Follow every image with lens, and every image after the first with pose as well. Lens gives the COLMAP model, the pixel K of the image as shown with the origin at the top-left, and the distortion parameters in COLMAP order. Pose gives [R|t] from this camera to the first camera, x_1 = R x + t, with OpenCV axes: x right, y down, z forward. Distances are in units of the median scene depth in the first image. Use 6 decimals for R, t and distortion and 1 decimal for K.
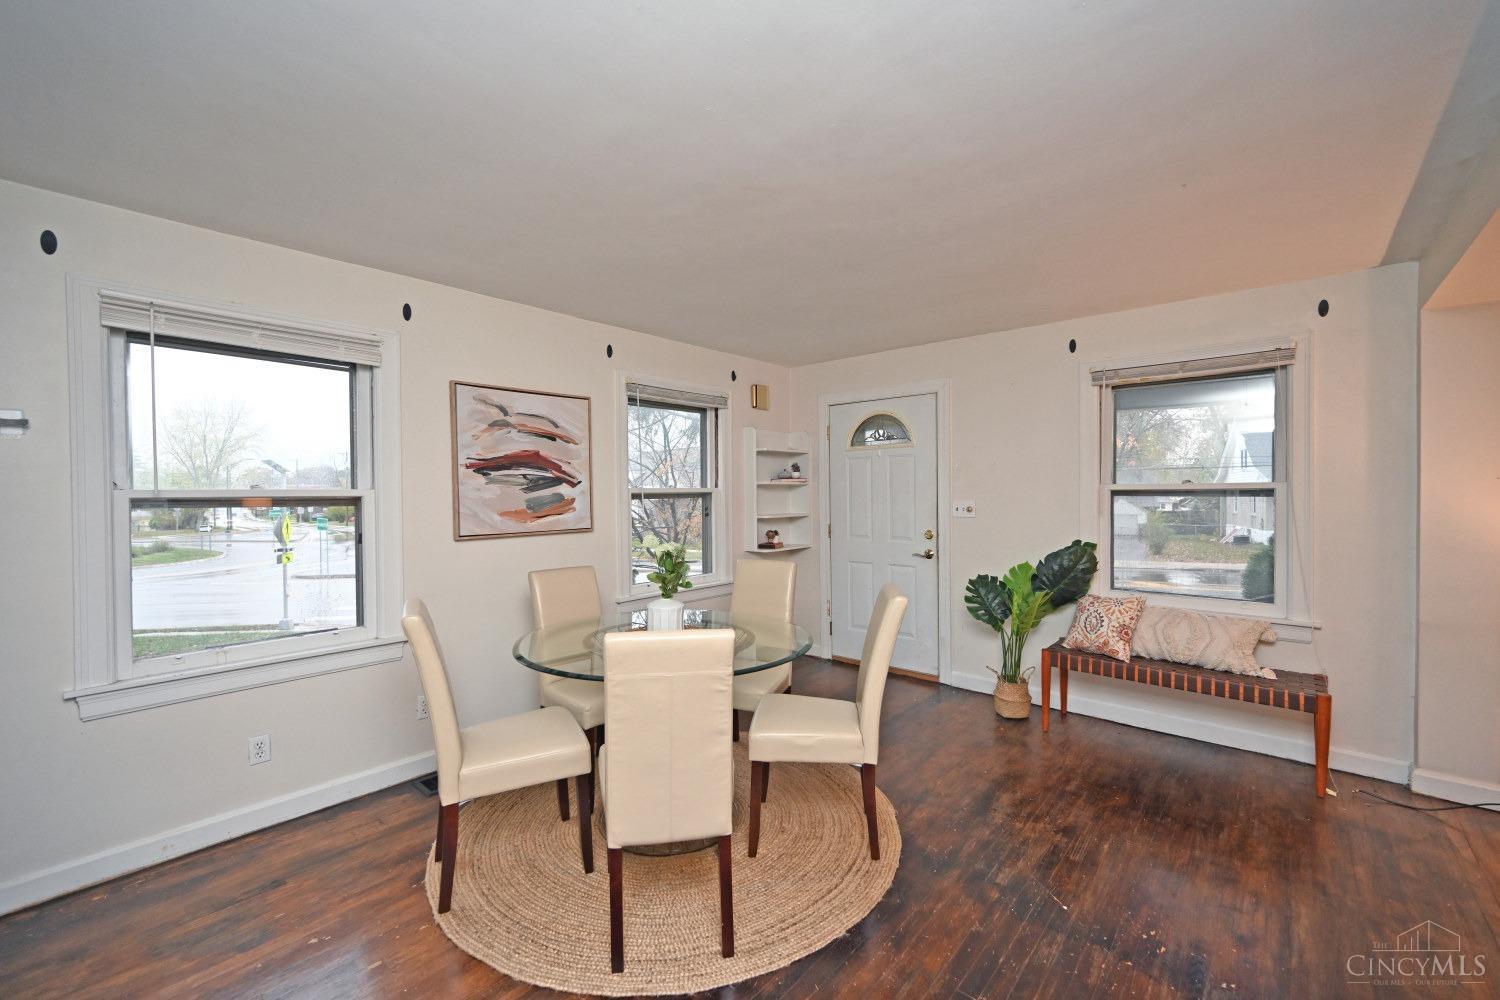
lens RADIAL K [[611.5, 0, 750.0], [0, 611.5, 500.0], [0, 0, 1]] dist [-0.007259, -0.000047]
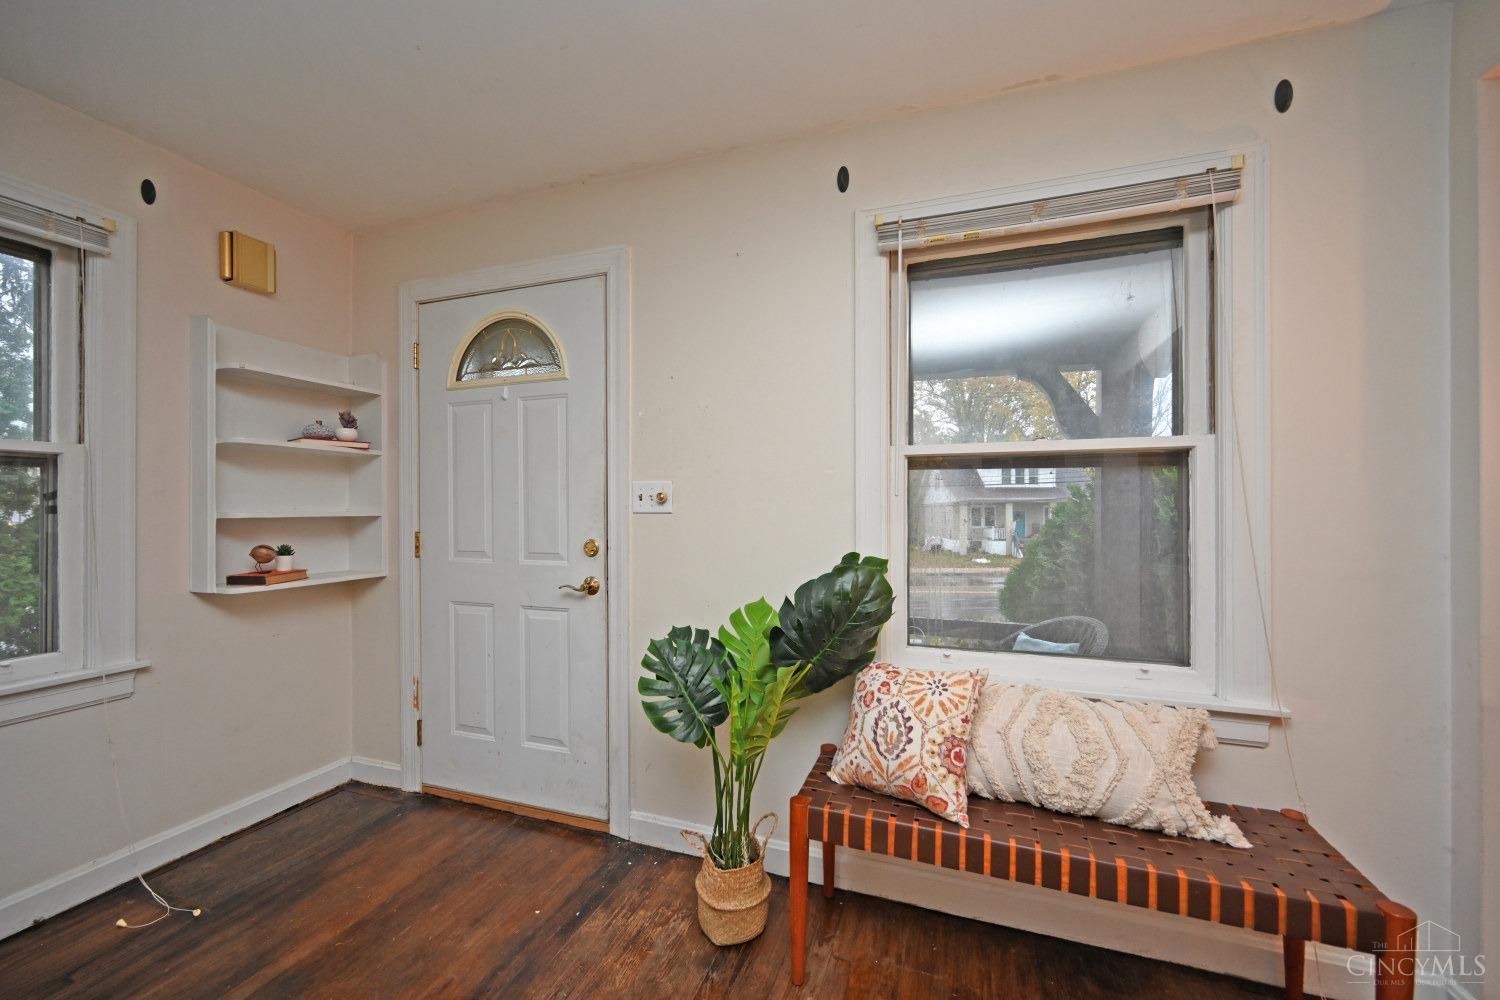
lens RADIAL K [[585.9, 0, 749.7], [0, 585.9, 505.5], [0, 0, 1]] dist [-0.006272, -0.000200]
pose [[0.926603, 0.007898, 0.375957, 0.279156], [-0.000911, 0.999824, -0.018757, 0.036120], [-0.376039, 0.017038, 0.926447, 0.592107]]
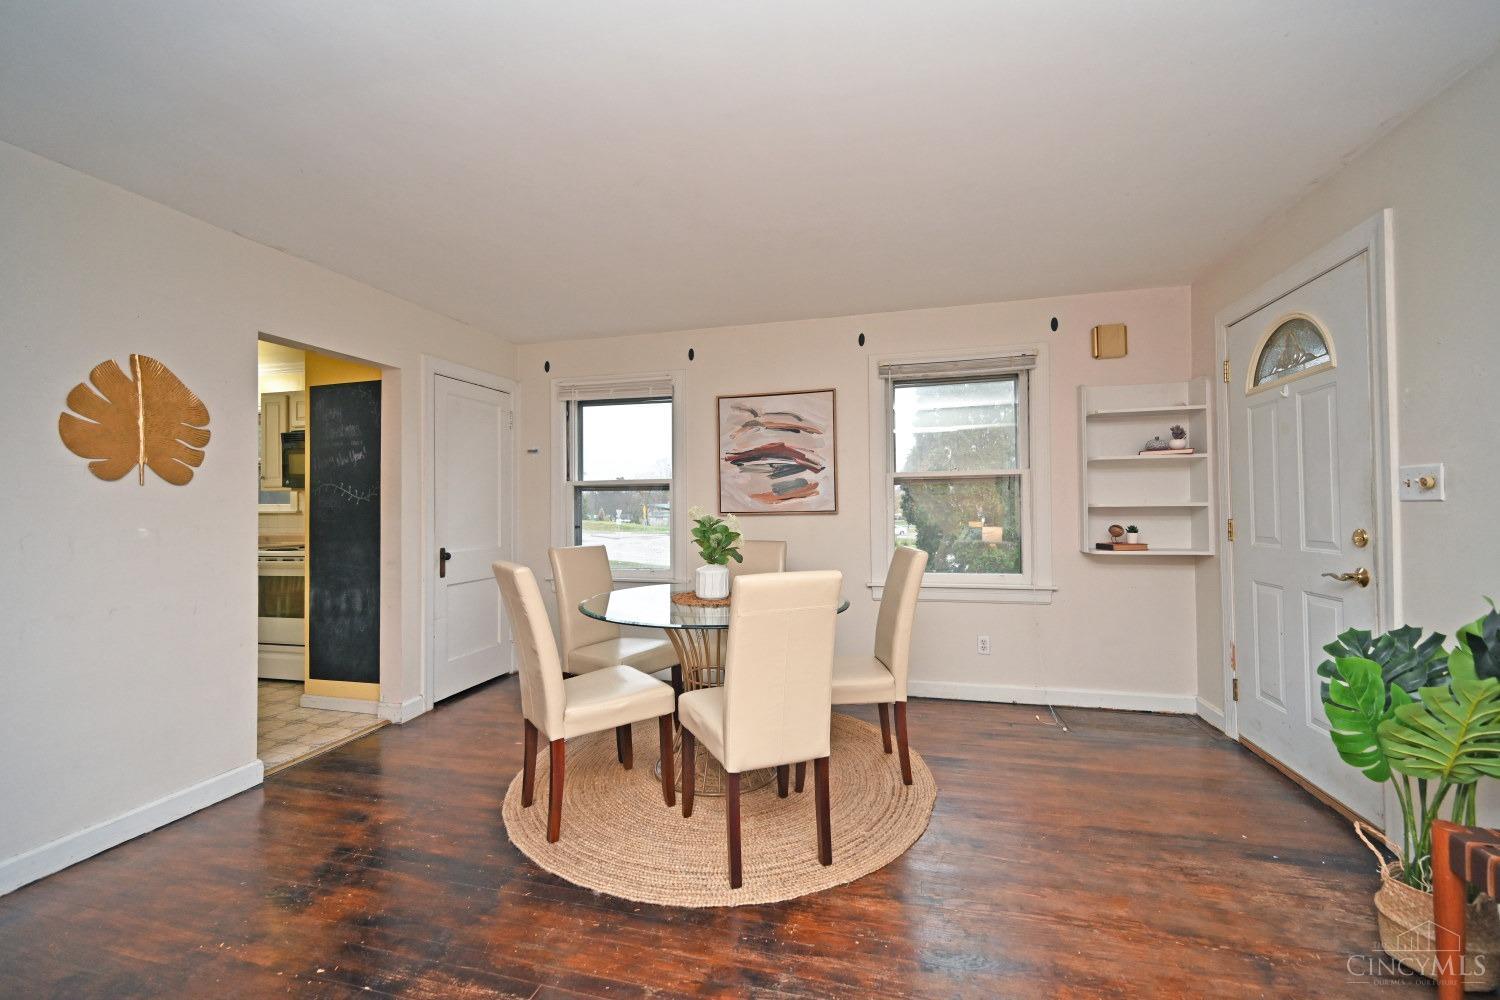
lens RADIAL K [[588.4, 0, 753.2], [0, 588.4, 502.6], [0, 0, 1]] dist [0.001079, 0.000179]
pose [[0.453425, -0.005105, -0.891280, 0.600340], [-0.005565, 0.999948, -0.008558, 0.041952], [0.891277, 0.008841, 0.453373, 0.413859]]
